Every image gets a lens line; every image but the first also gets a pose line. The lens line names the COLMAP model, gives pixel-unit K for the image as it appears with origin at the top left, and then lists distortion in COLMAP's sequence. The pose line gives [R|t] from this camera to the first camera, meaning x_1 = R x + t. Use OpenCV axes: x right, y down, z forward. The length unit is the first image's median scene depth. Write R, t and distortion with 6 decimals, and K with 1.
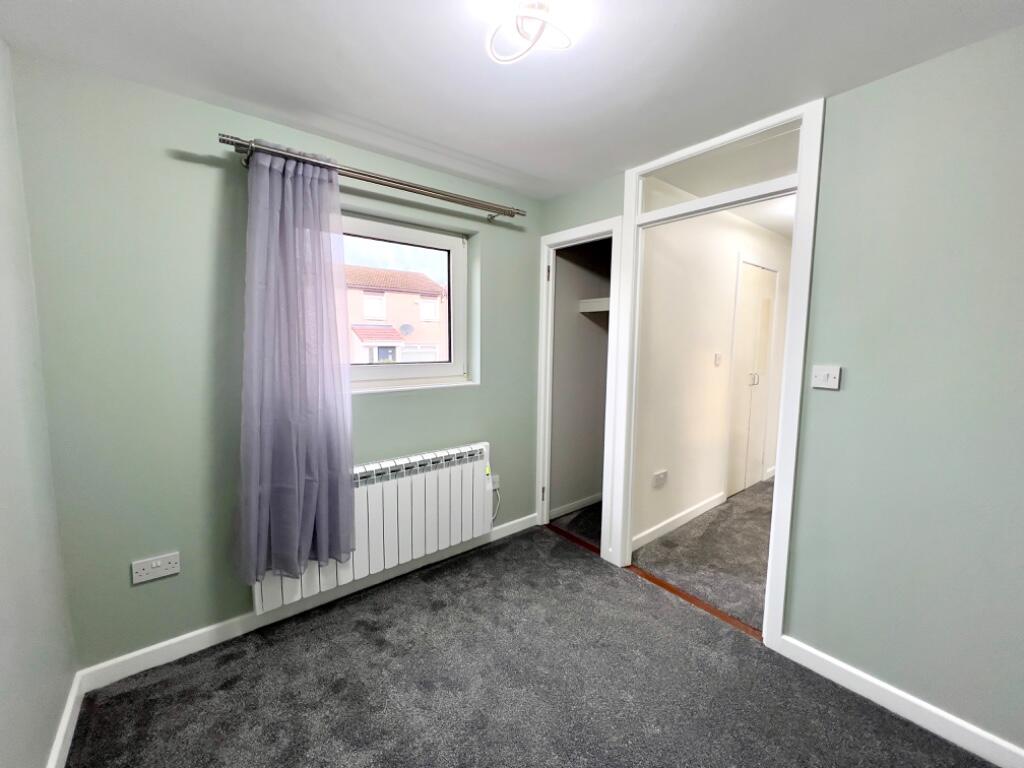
lens RADIAL K [[412.3, 0, 514.8], [0, 412.3, 379.1], [0, 0, 1]] dist [0.002673, 0.000676]
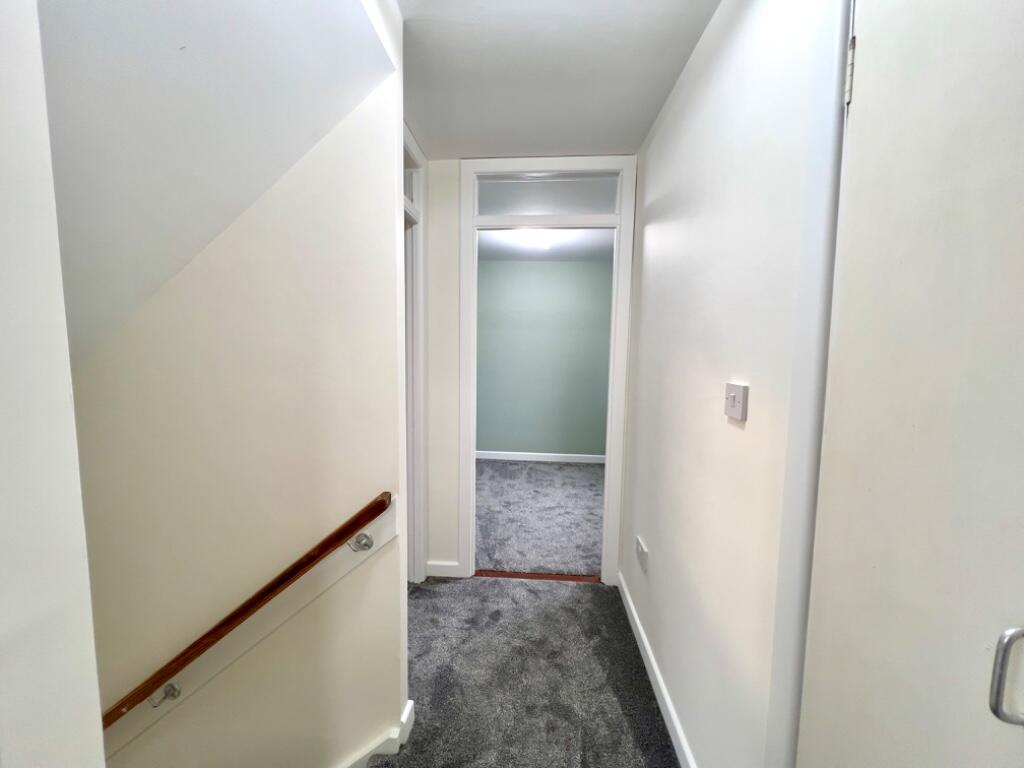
lens RADIAL K [[412.3, 0, 510.5], [0, 412.3, 385.7], [0, 0, 1]] dist [0.002673, 0.000676]
pose [[-0.678269, 0.045696, -0.733391, 1.353362], [-0.094538, 0.984343, 0.148765, -0.135400], [0.728706, 0.170236, -0.663330, 1.733973]]
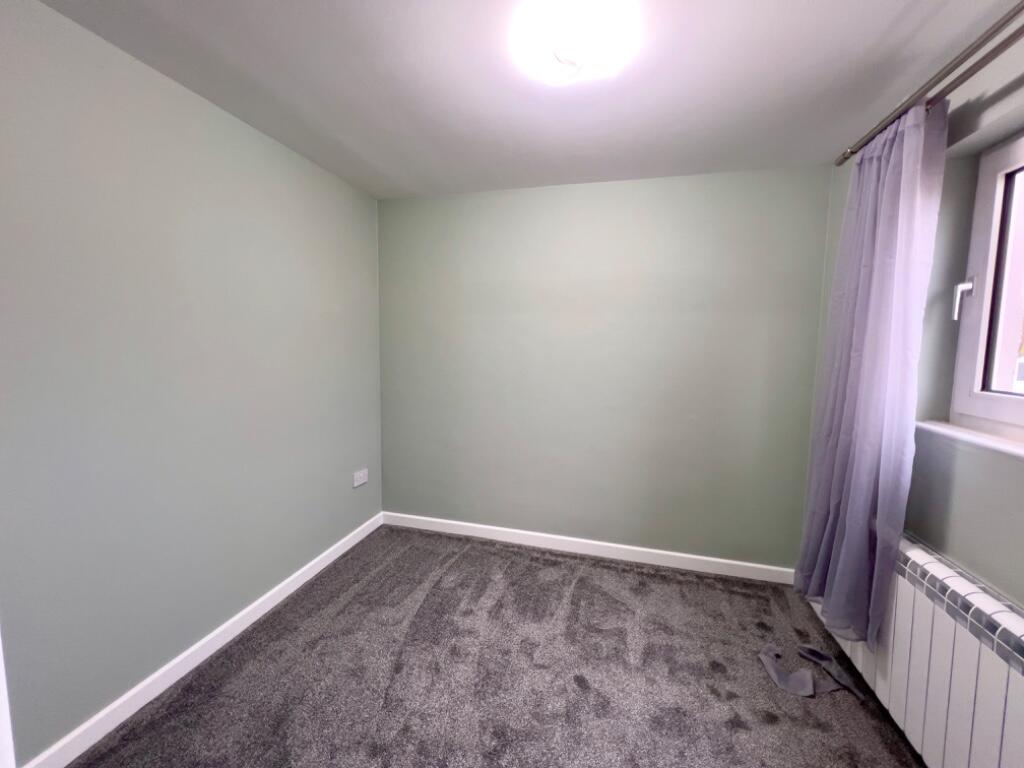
lens RADIAL K [[412.3, 0, 510.7], [0, 412.3, 378.8], [0, 0, 1]] dist [0.002673, 0.000676]
pose [[-0.811403, 0.028735, -0.583780, 0.486797], [-0.079656, 0.984035, 0.159152, -0.096401], [0.579033, 0.175638, -0.796161, 1.117528]]
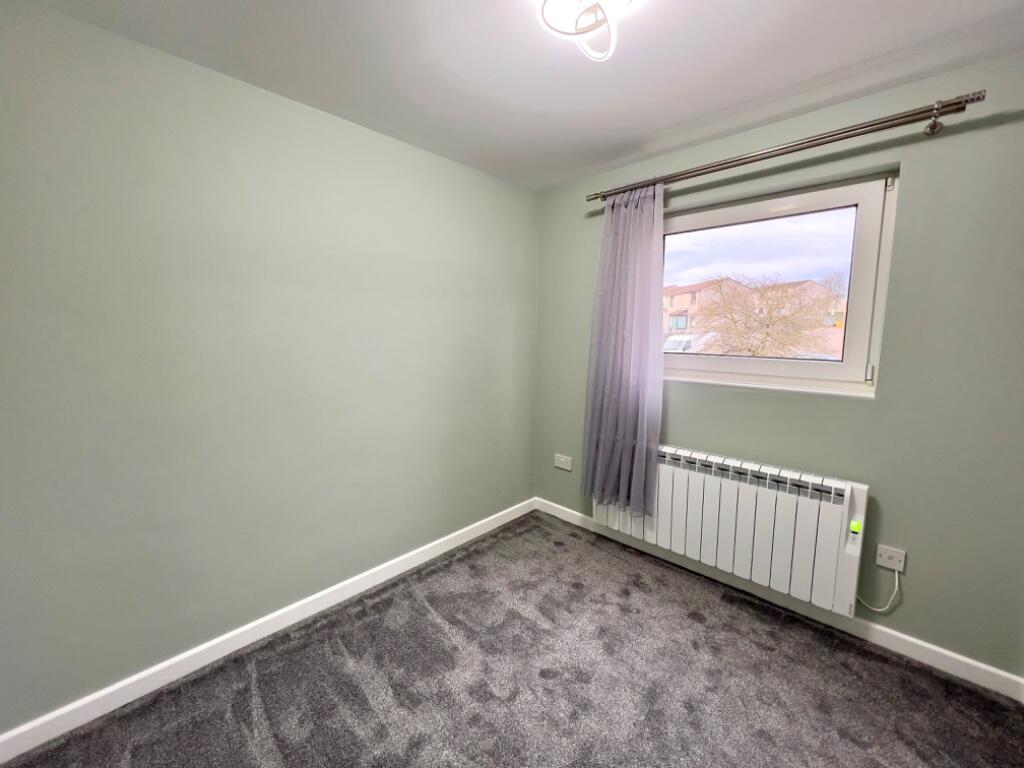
lens RADIAL K [[412.3, 0, 511.2], [0, 412.3, 381.0], [0, 0, 1]] dist [0.002673, 0.000676]
pose [[0.126661, 0.116789, -0.985047, 0.635005], [-0.098613, 0.989608, 0.104650, -0.034609], [0.987032, 0.083883, 0.136862, 0.429383]]
